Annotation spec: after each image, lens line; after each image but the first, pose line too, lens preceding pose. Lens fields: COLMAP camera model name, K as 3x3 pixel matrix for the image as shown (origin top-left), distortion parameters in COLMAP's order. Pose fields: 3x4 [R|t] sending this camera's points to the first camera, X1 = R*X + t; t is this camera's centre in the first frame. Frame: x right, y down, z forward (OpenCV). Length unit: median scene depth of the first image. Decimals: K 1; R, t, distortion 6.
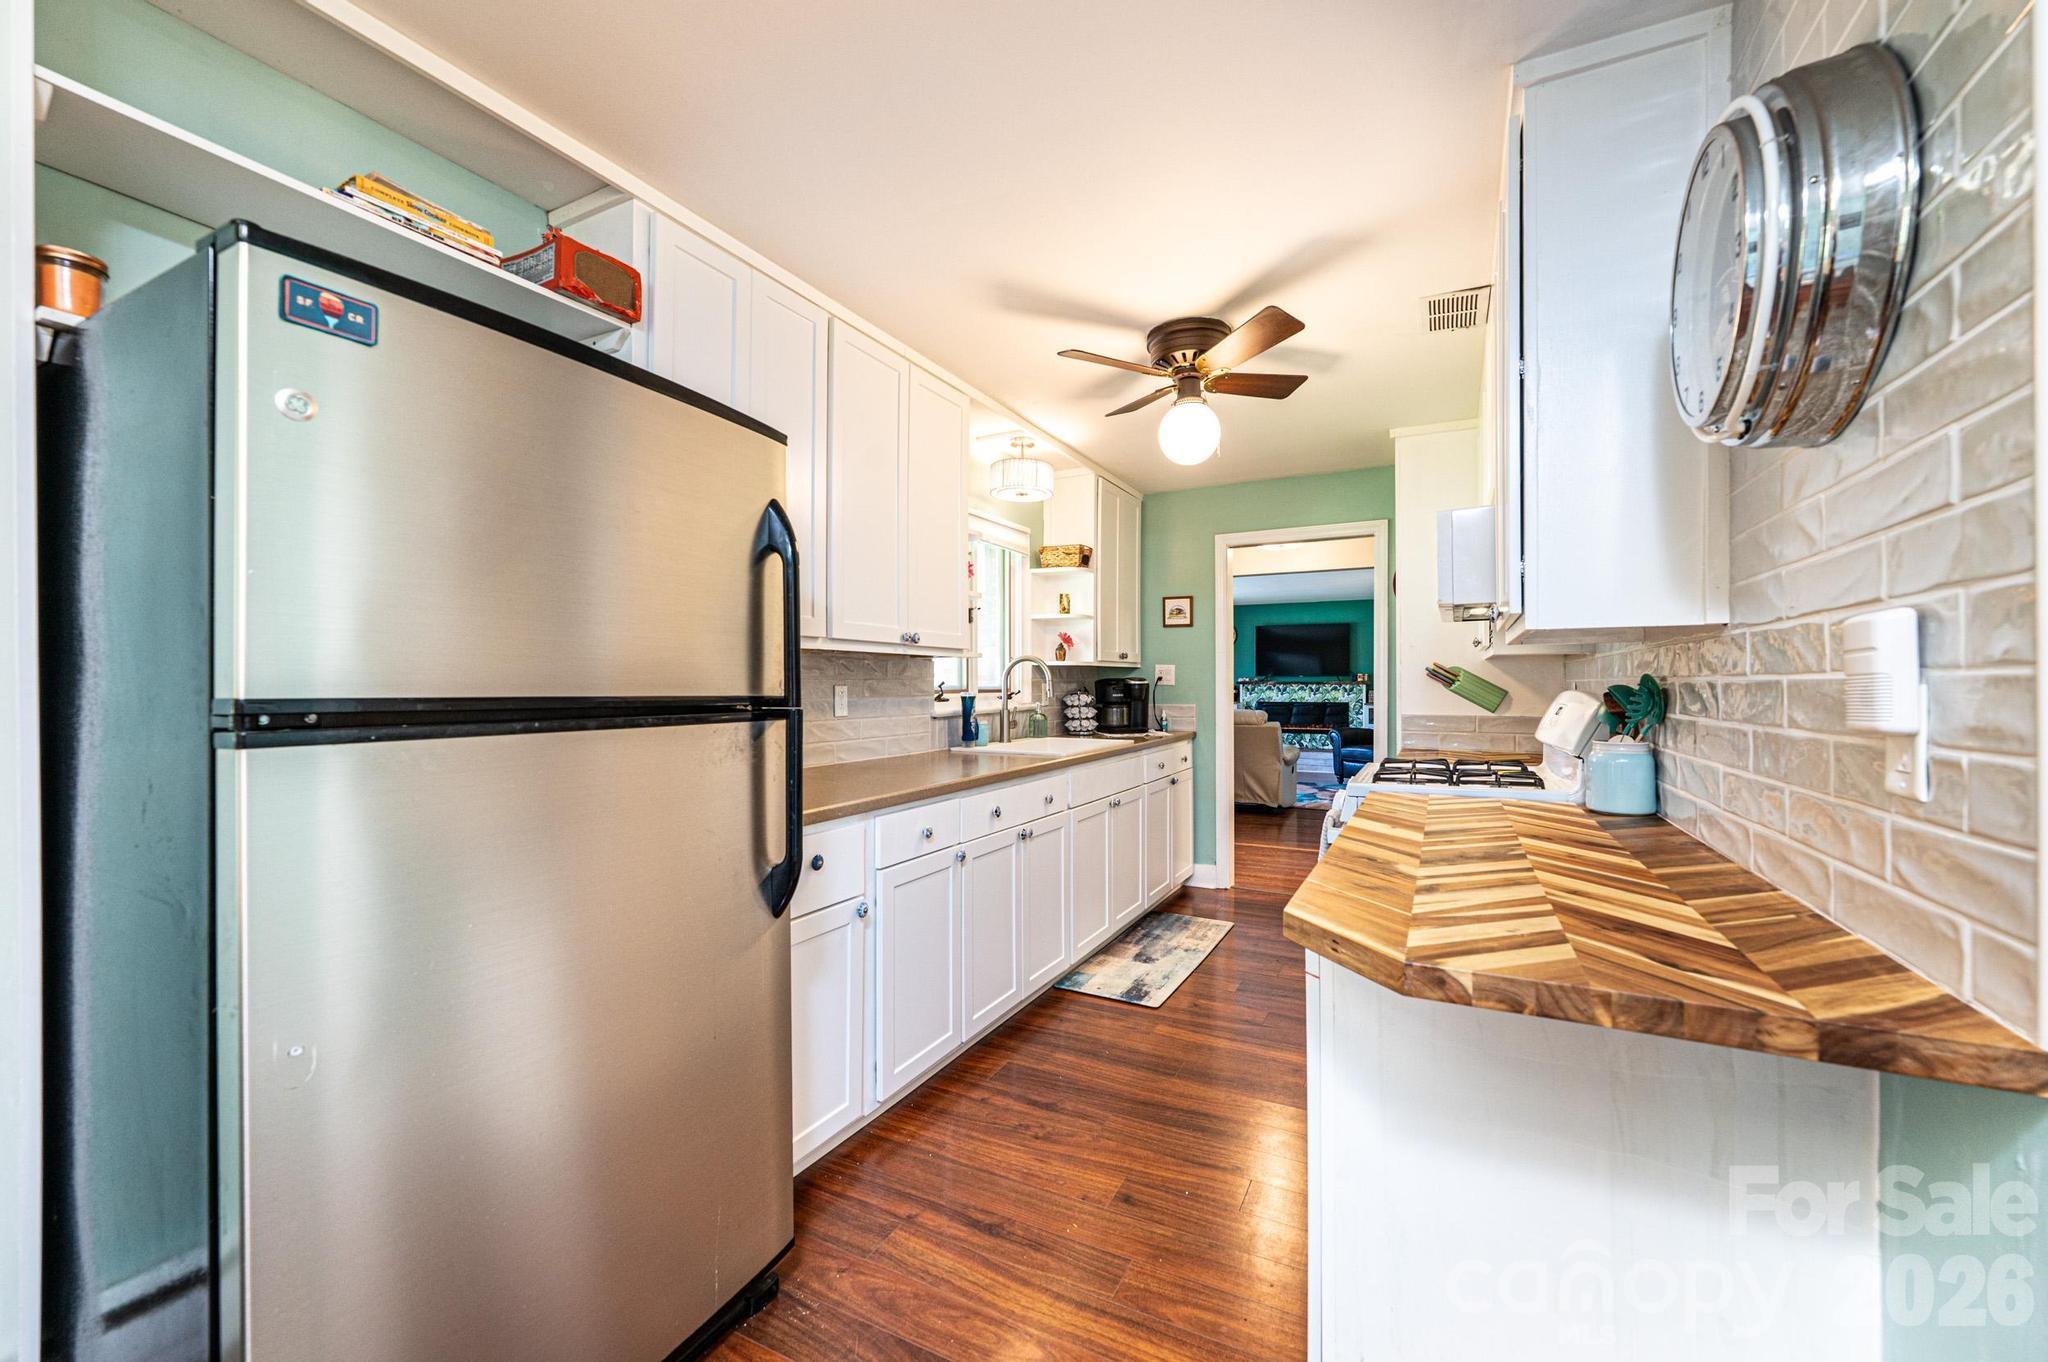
lens RADIAL K [[809.7, 0, 1036.7], [0, 809.7, 679.0], [0, 0, 1]] dist [-0.000059, 0.000143]
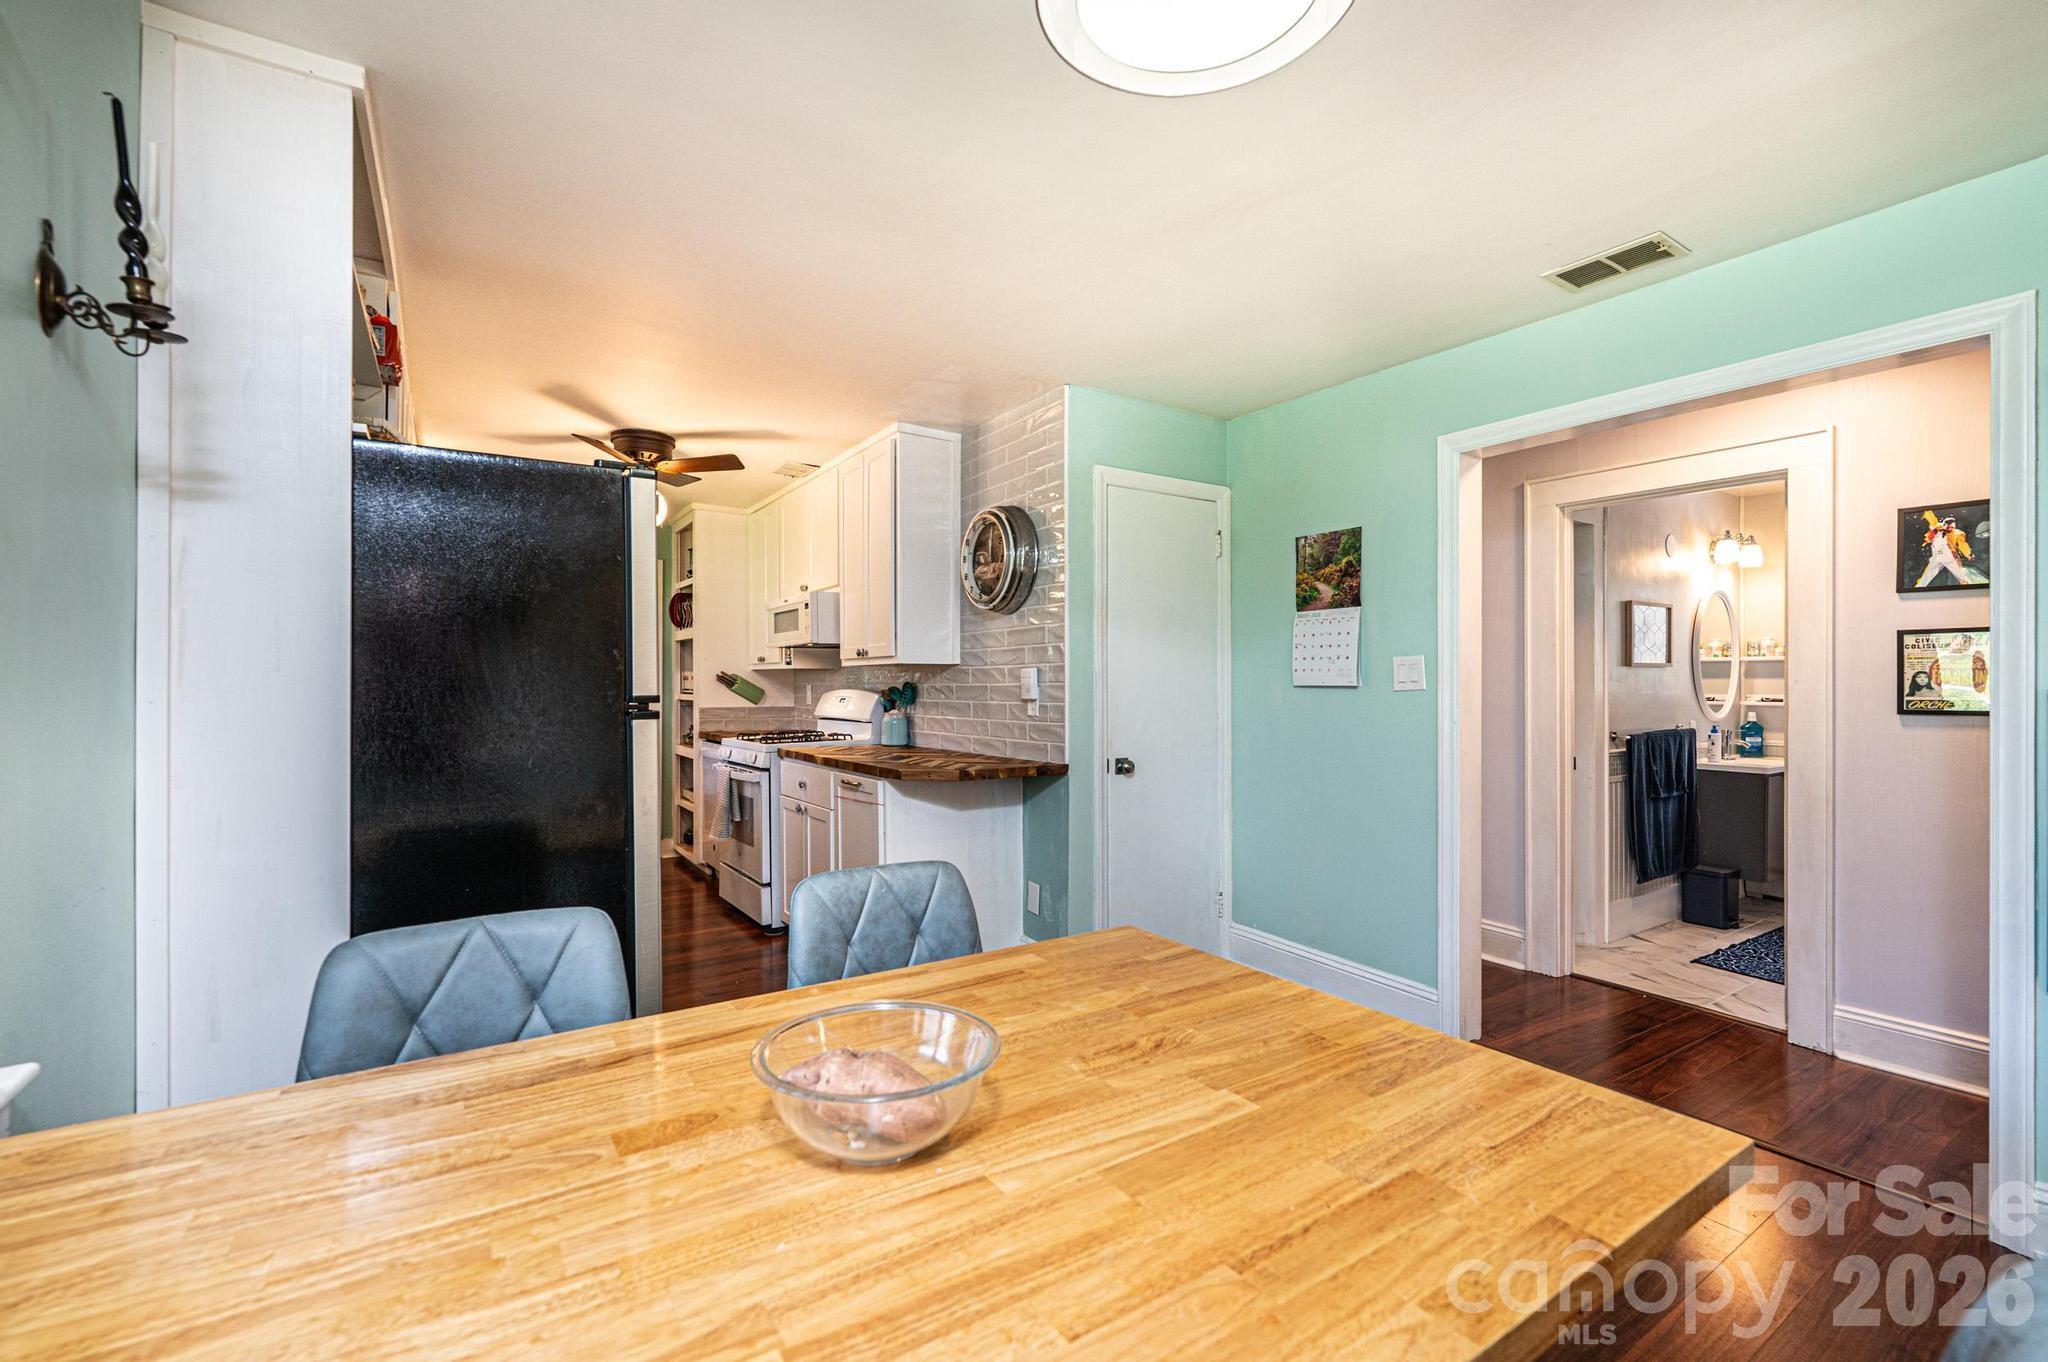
lens RADIAL K [[878.9, 0, 1024.0], [0, 878.9, 681.0], [0, 0, 1]] dist [0.000773, -0.000008]
pose [[0.497723, 0.004151, 0.867326, -0.818570], [-0.006182, 0.999980, -0.001238, -0.005109], [-0.867314, -0.004746, 0.497739, -0.336322]]
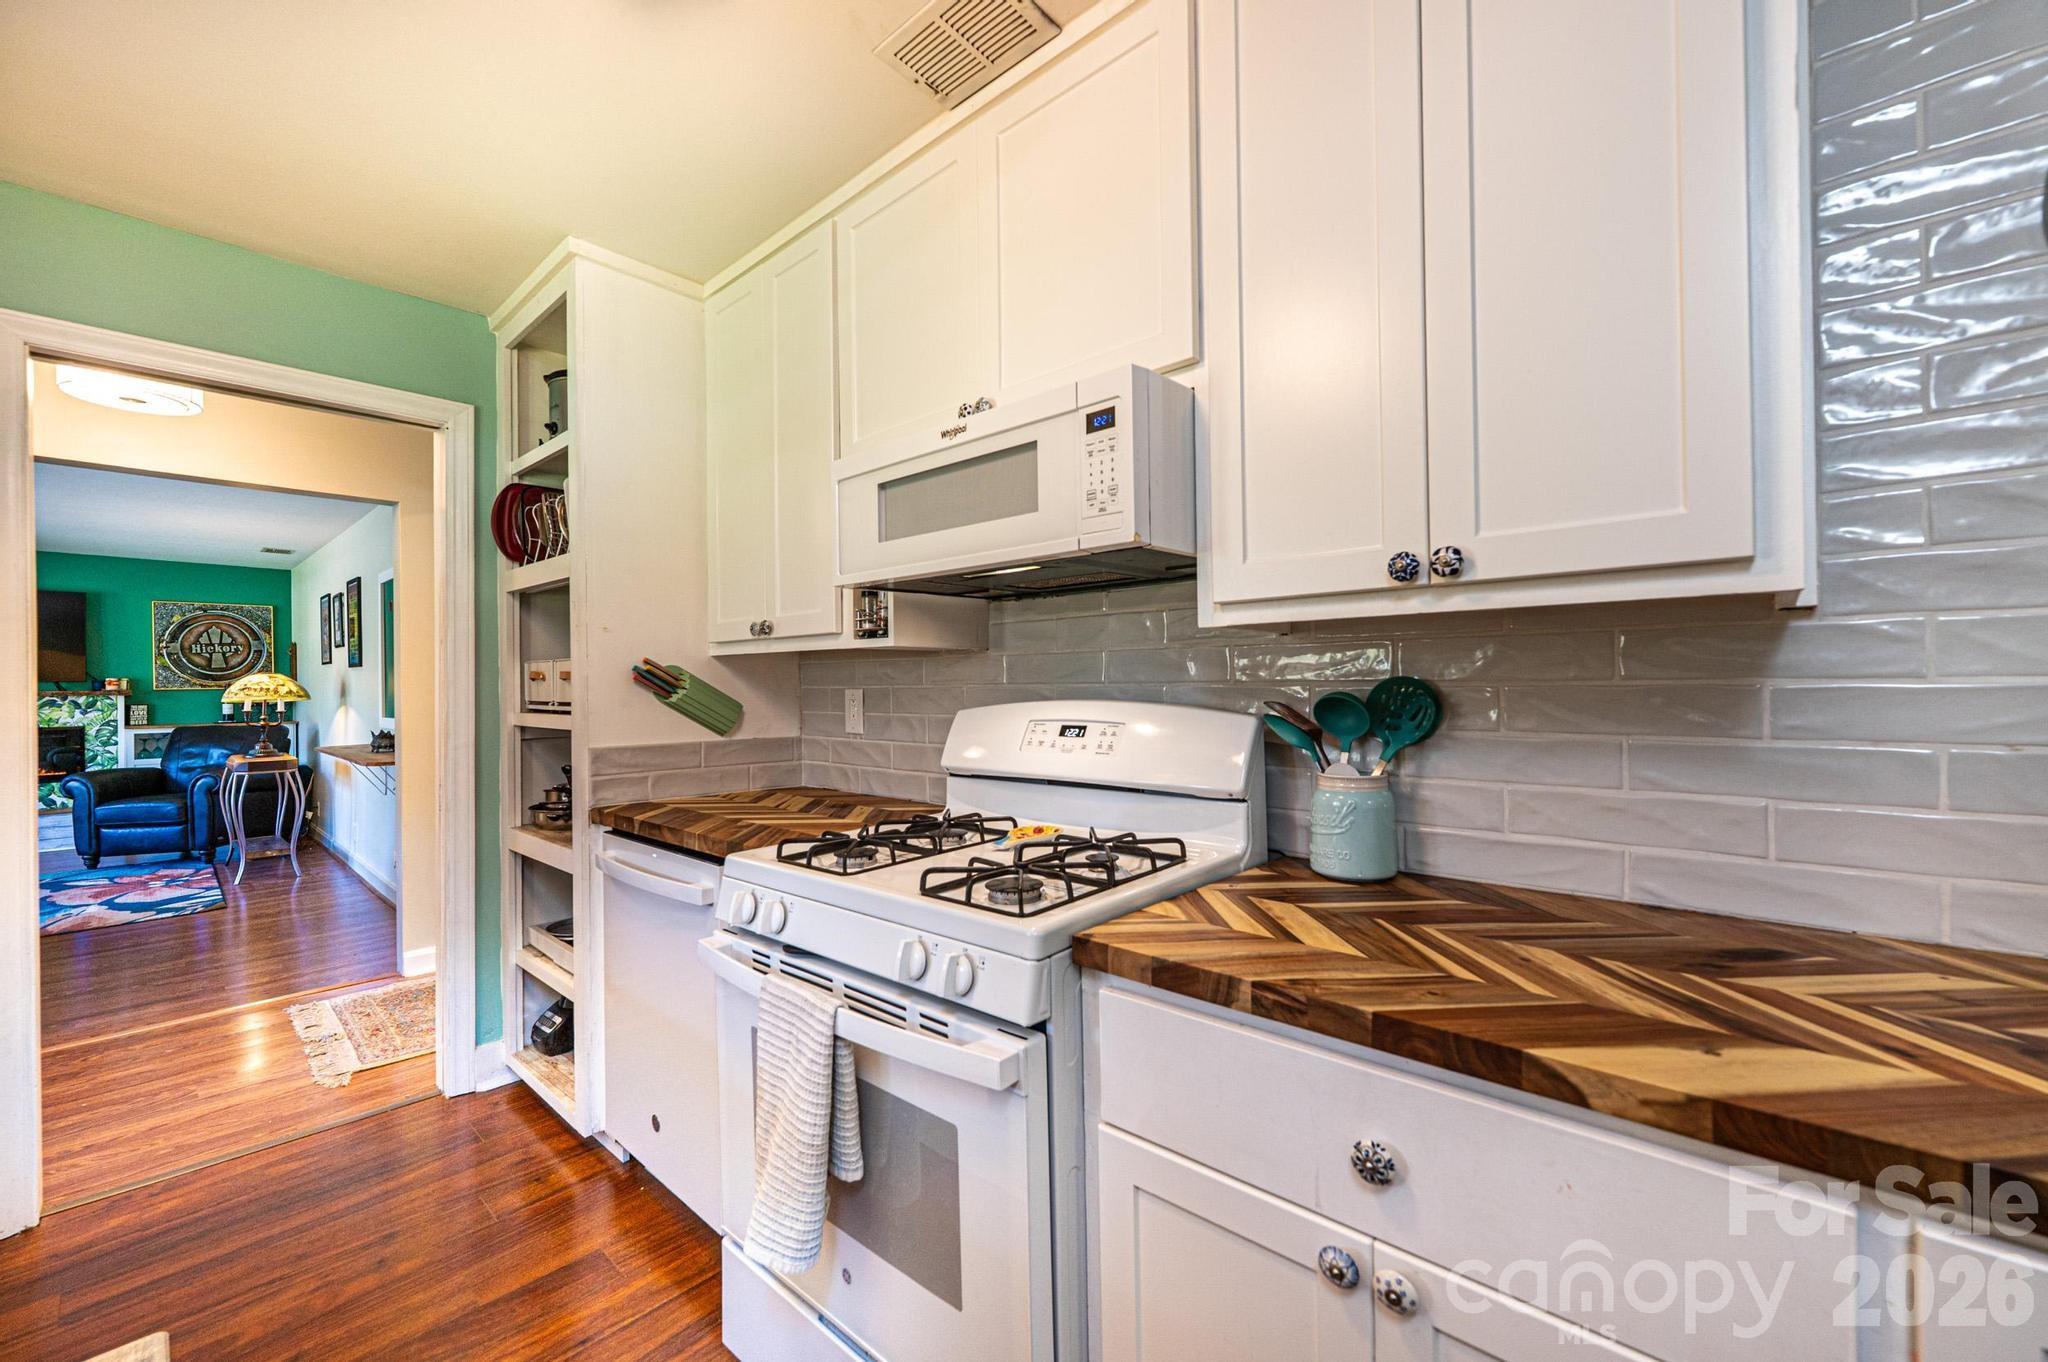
lens RADIAL K [[809.7, 0, 1036.7], [0, 809.7, 679.0], [0, 0, 1]] dist [-0.000059, 0.000143]
pose [[0.257548, 0.006862, 0.966241, -0.028117], [0.001611, 0.999970, -0.007531, -0.000484], [-0.966264, 0.003496, 0.257529, 0.766259]]
